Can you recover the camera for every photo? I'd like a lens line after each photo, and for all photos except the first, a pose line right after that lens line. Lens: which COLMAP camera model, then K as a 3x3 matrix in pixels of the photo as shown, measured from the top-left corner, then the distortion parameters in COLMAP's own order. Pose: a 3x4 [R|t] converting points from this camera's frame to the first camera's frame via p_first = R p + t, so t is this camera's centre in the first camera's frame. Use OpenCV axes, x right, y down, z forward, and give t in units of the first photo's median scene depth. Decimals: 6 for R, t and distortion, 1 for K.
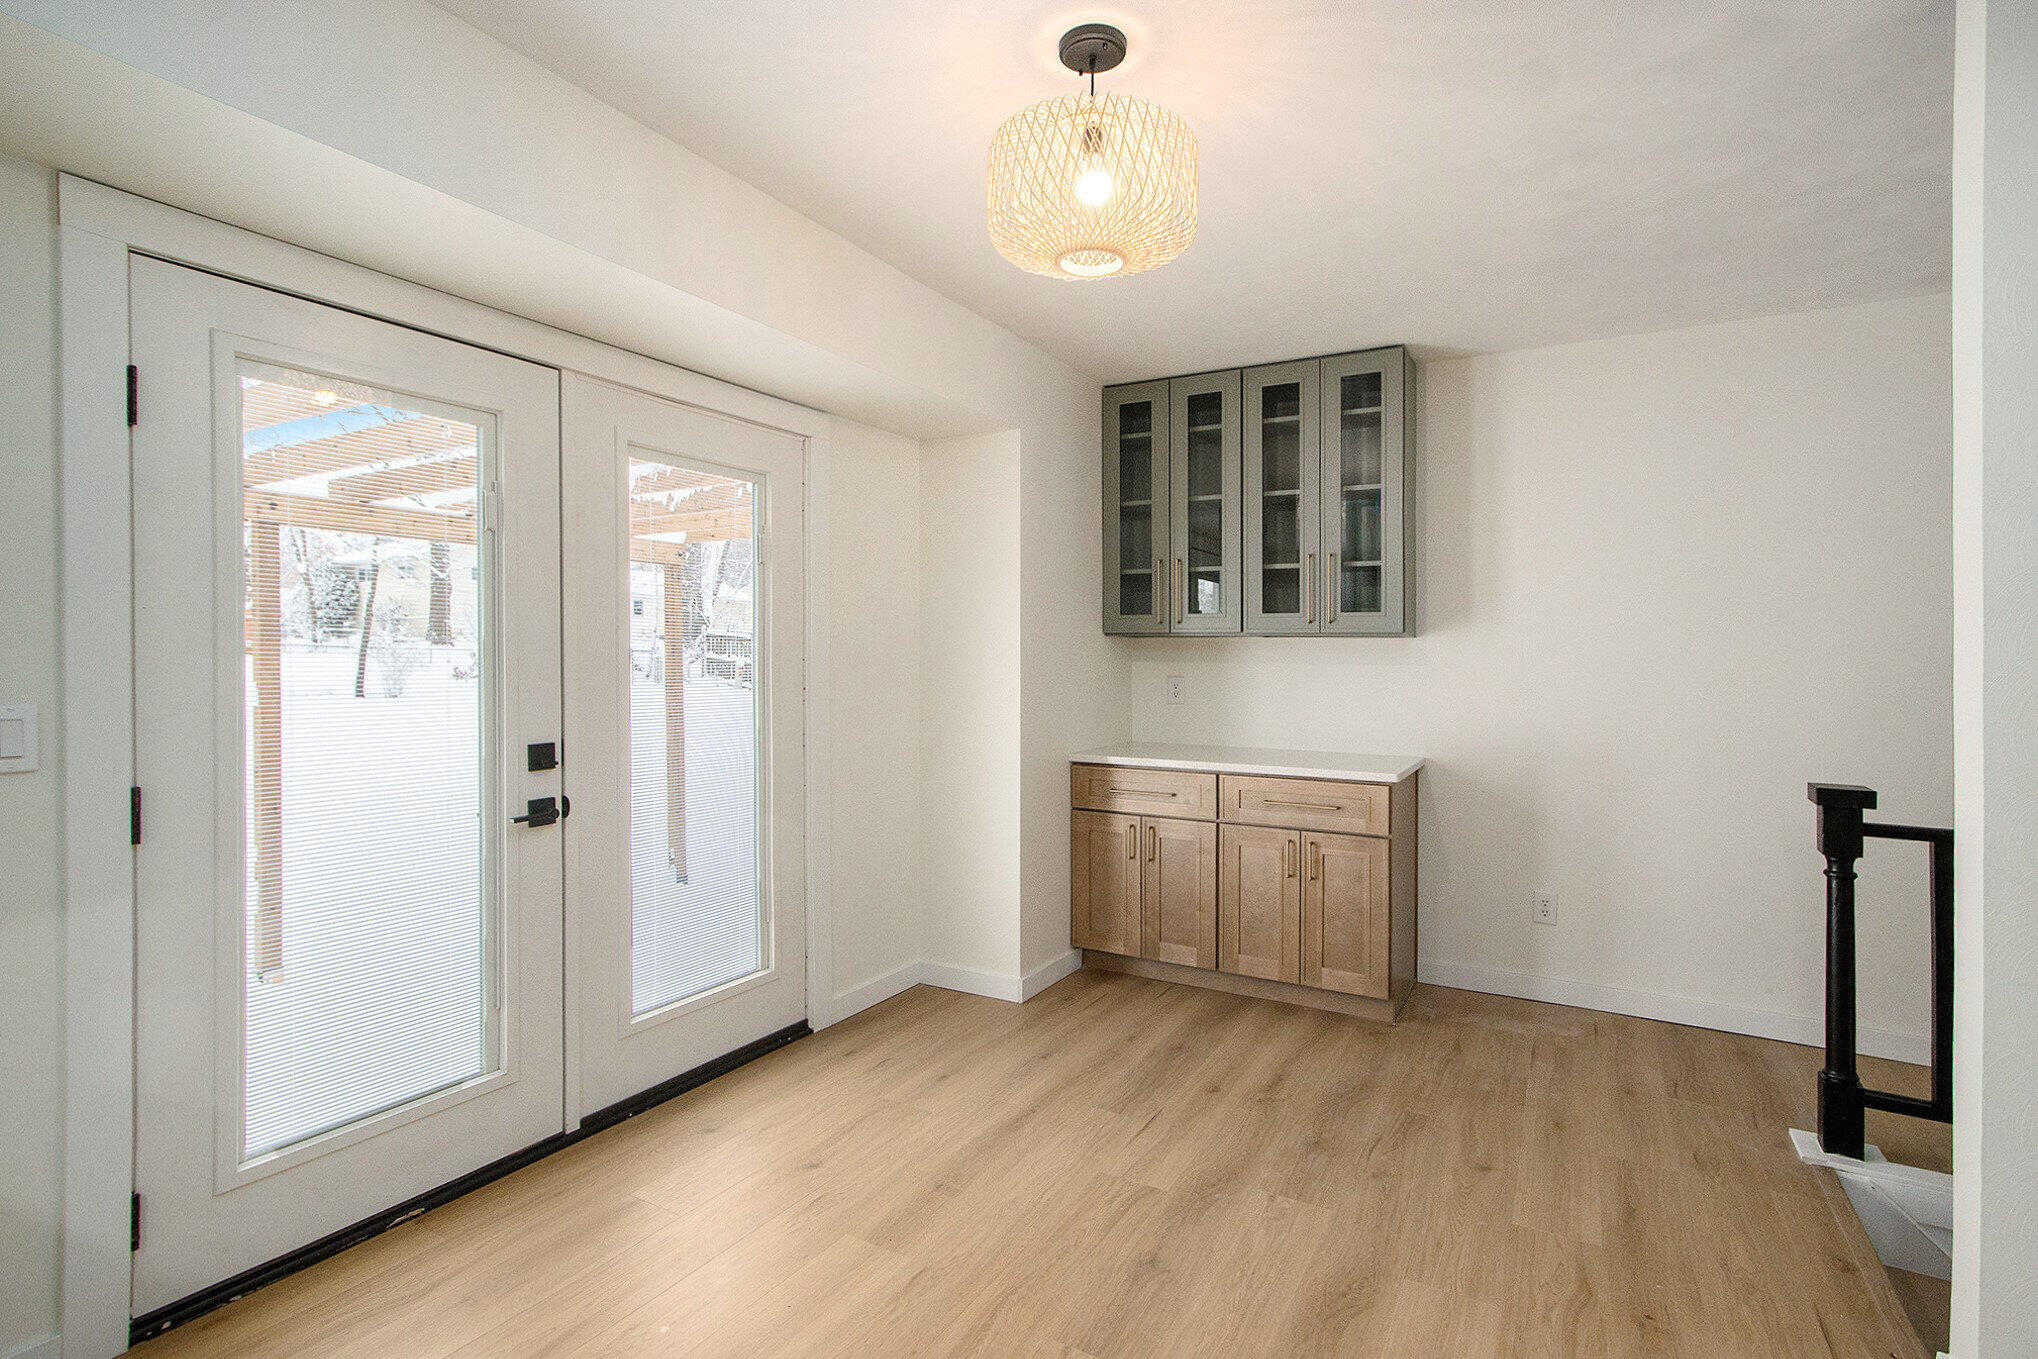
lens RADIAL K [[968.5, 0, 1012.8], [0, 968.5, 647.3], [0, 0, 1]] dist [-0.020029, -0.000078]
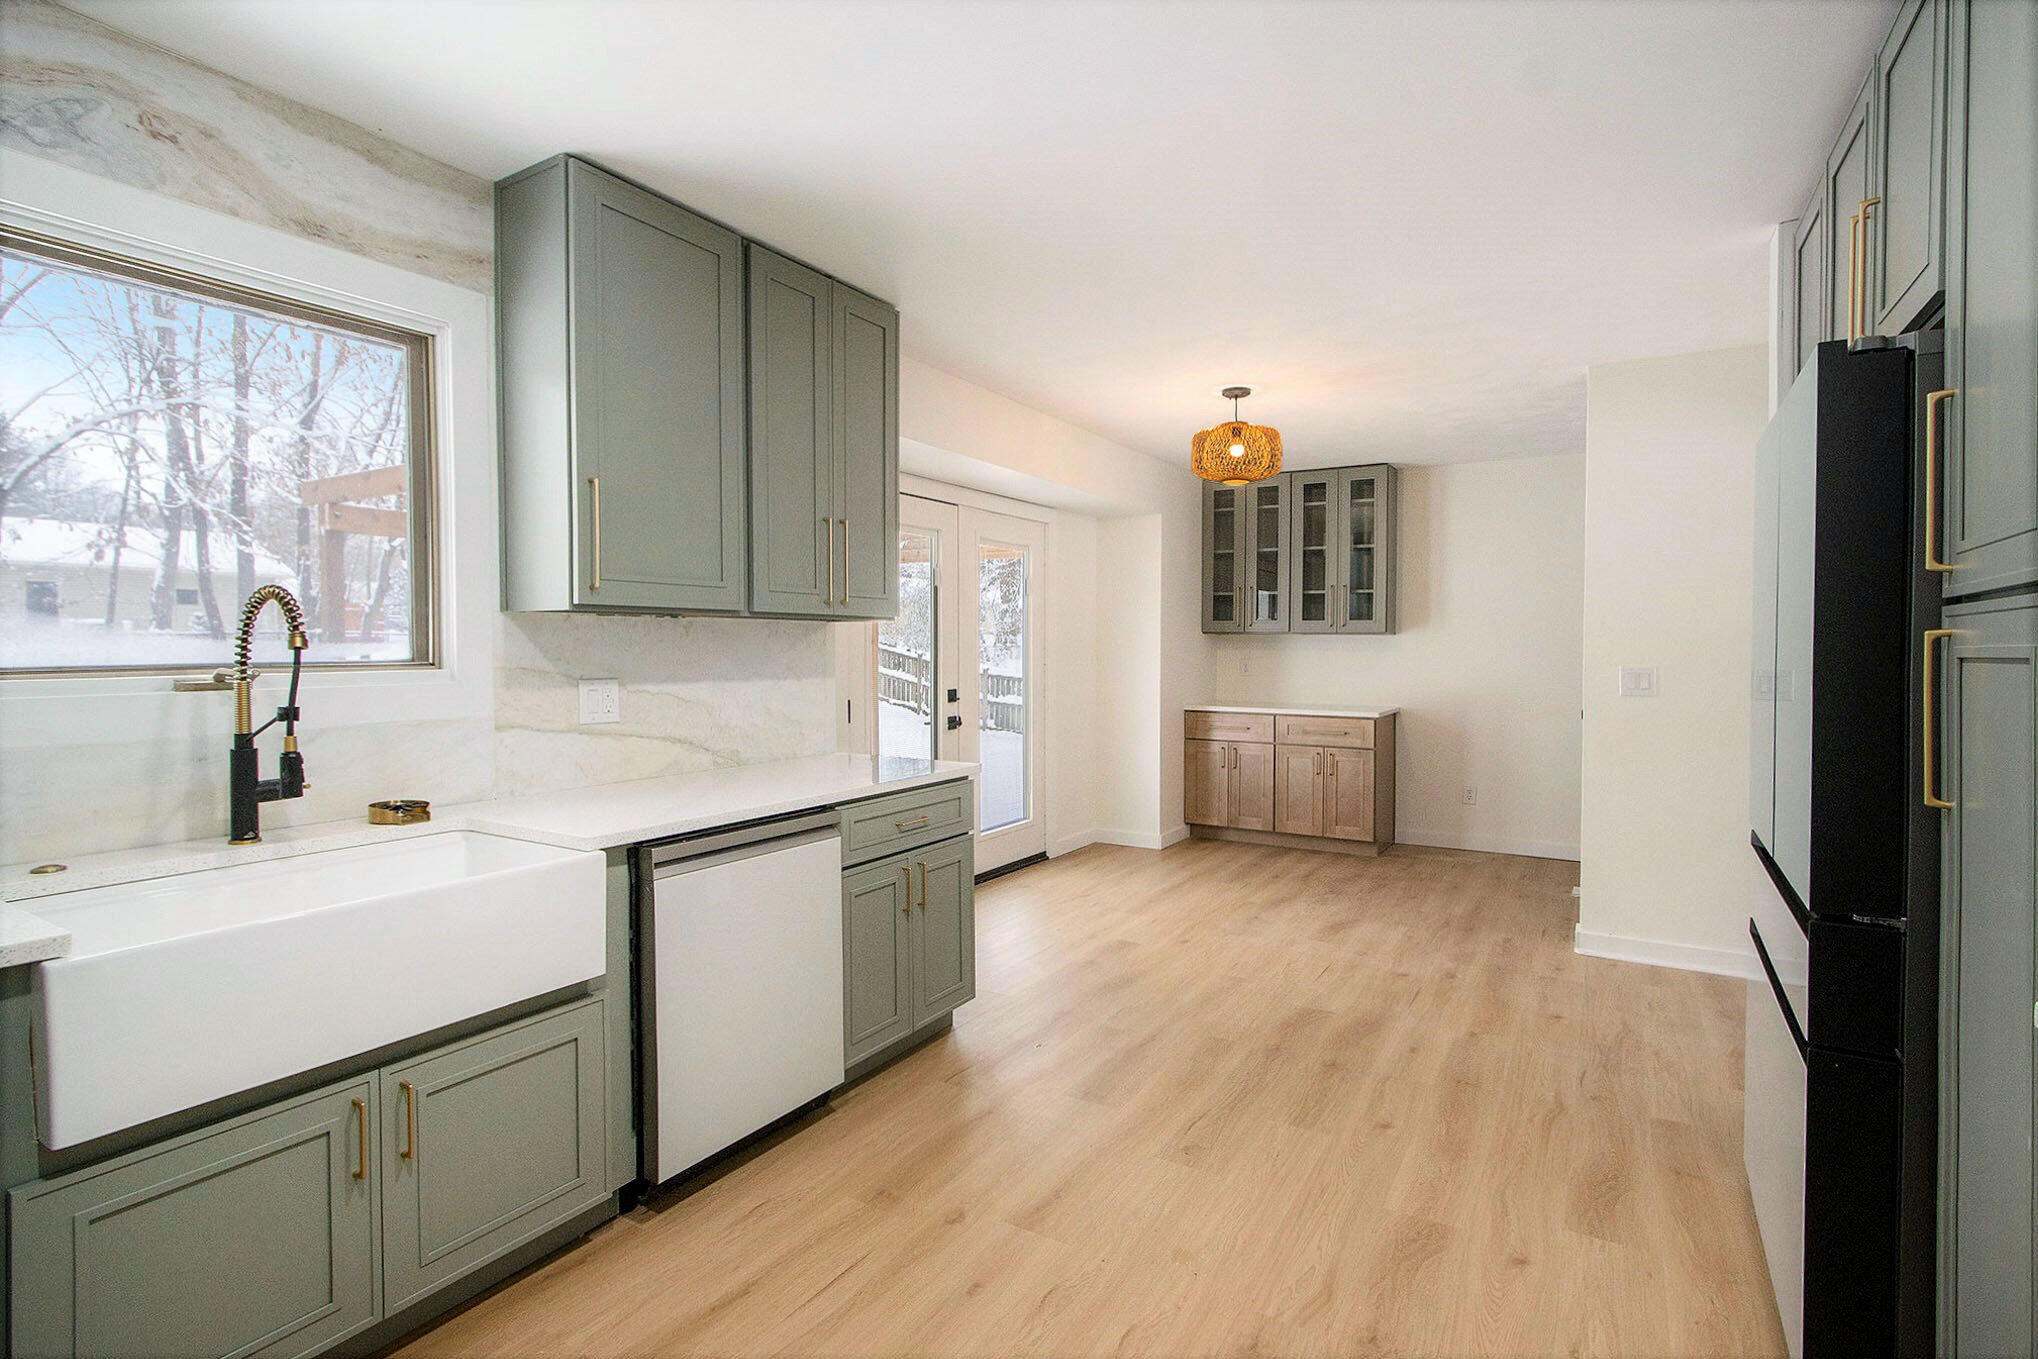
lens RADIAL K [[955.4, 0, 1041.8], [0, 955.4, 667.8], [0, 0, 1]] dist [0.019562, 0.000156]
pose [[0.999976, -0.000759, -0.006891, -0.186757], [0.000982, 0.999472, 0.032471, -0.008136], [0.006863, -0.032477, 0.999449, -0.680762]]
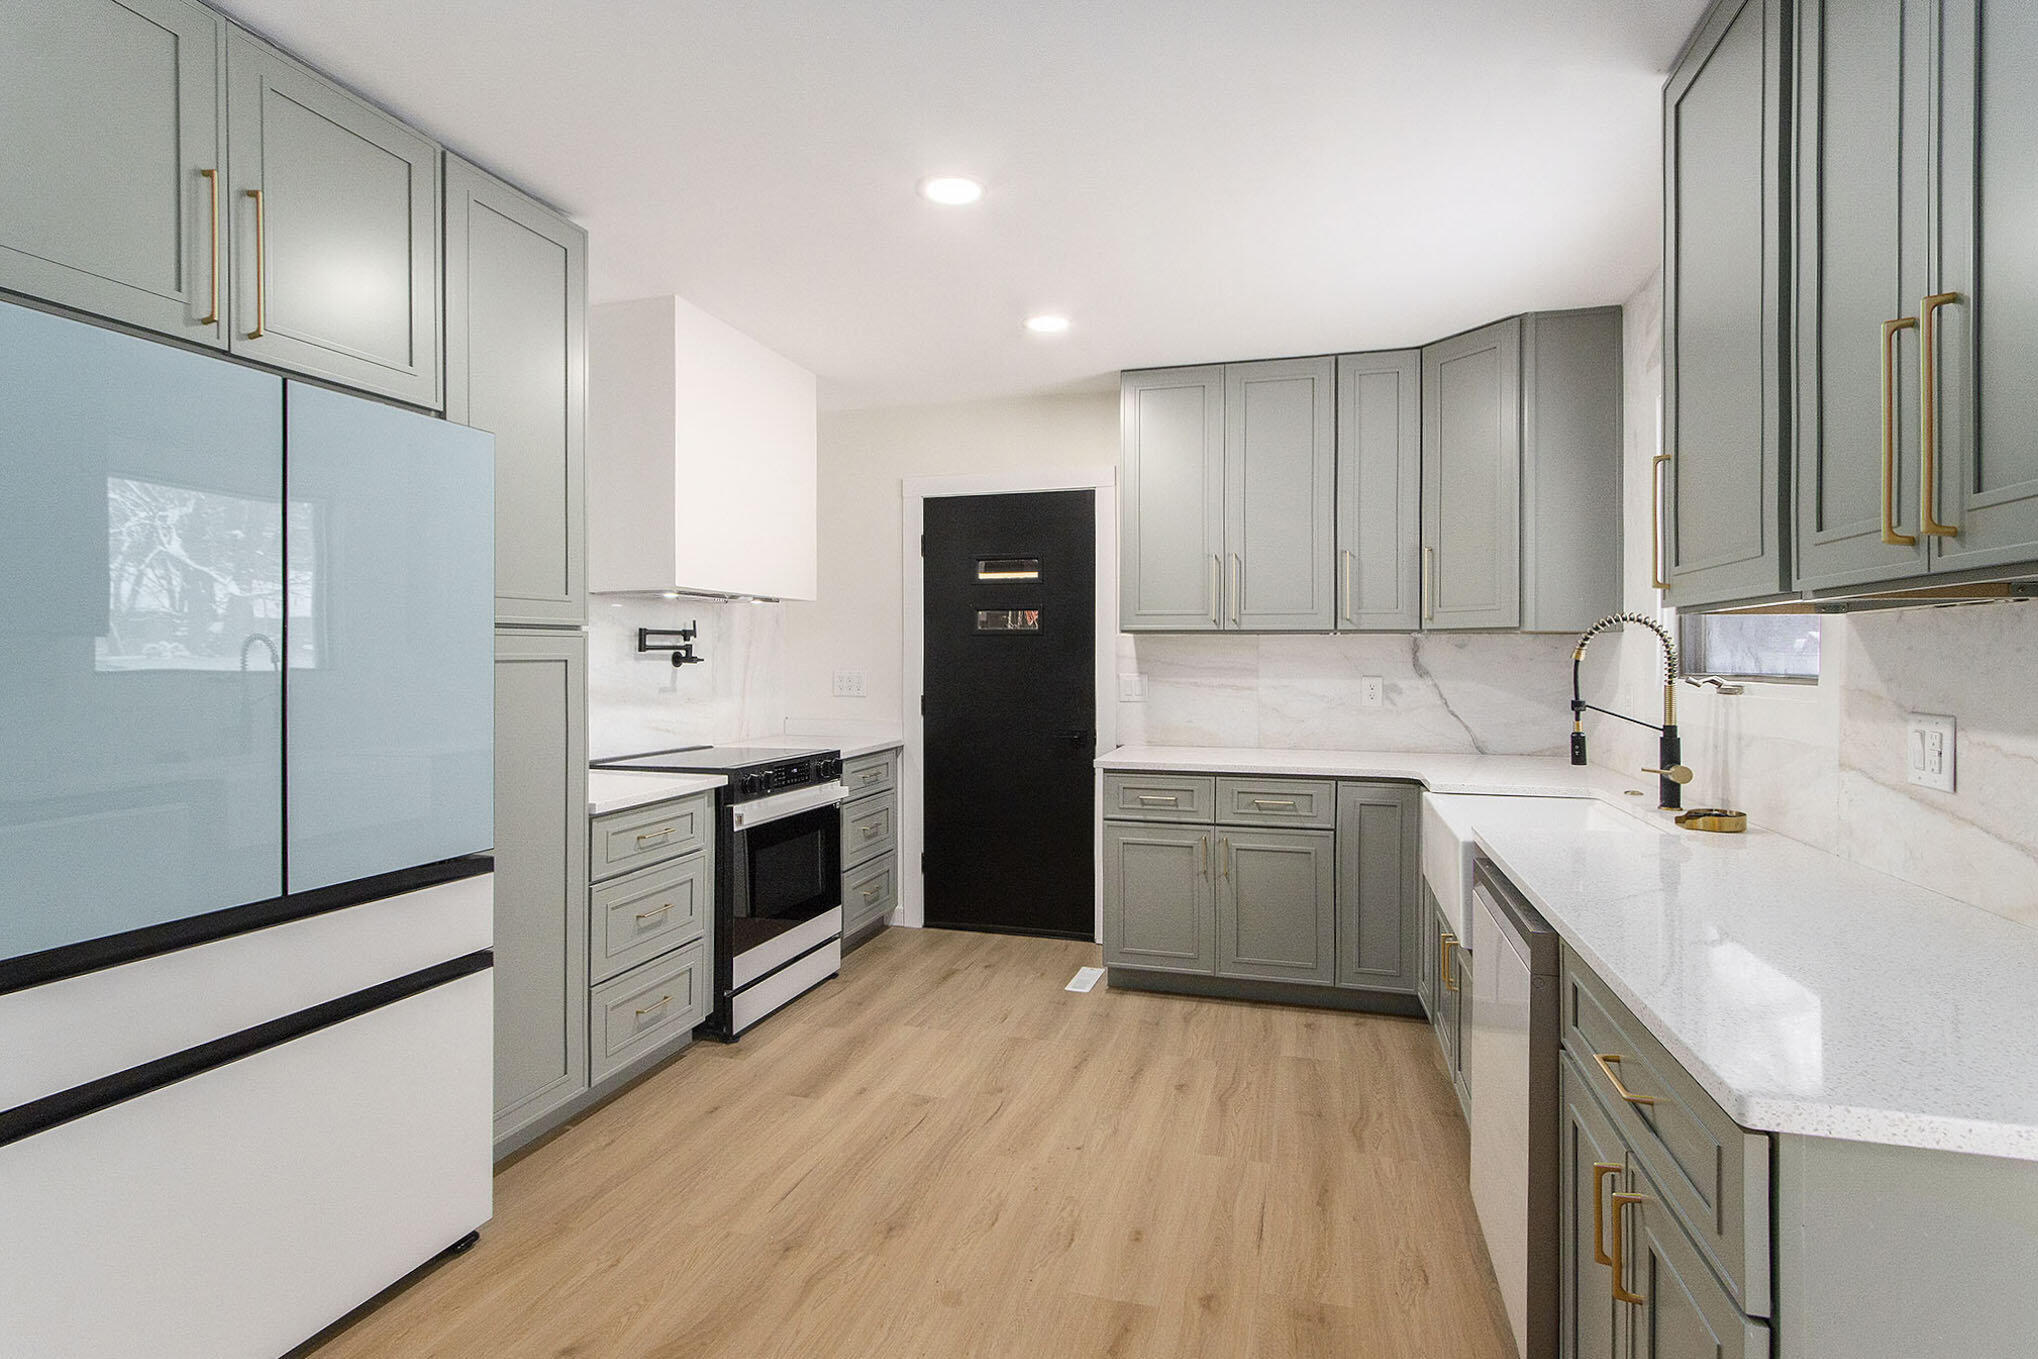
lens RADIAL K [[1009.7, 0, 1013.2], [0, 1009.7, 661.9], [0, 0, 1]] dist [0.003048, 0.000159]
pose [[-0.966866, -0.008442, -0.255146, -0.004325], [-0.008906, 0.999960, 0.000661, 0.002808], [0.255131, 0.002912, -0.966902, 0.367350]]
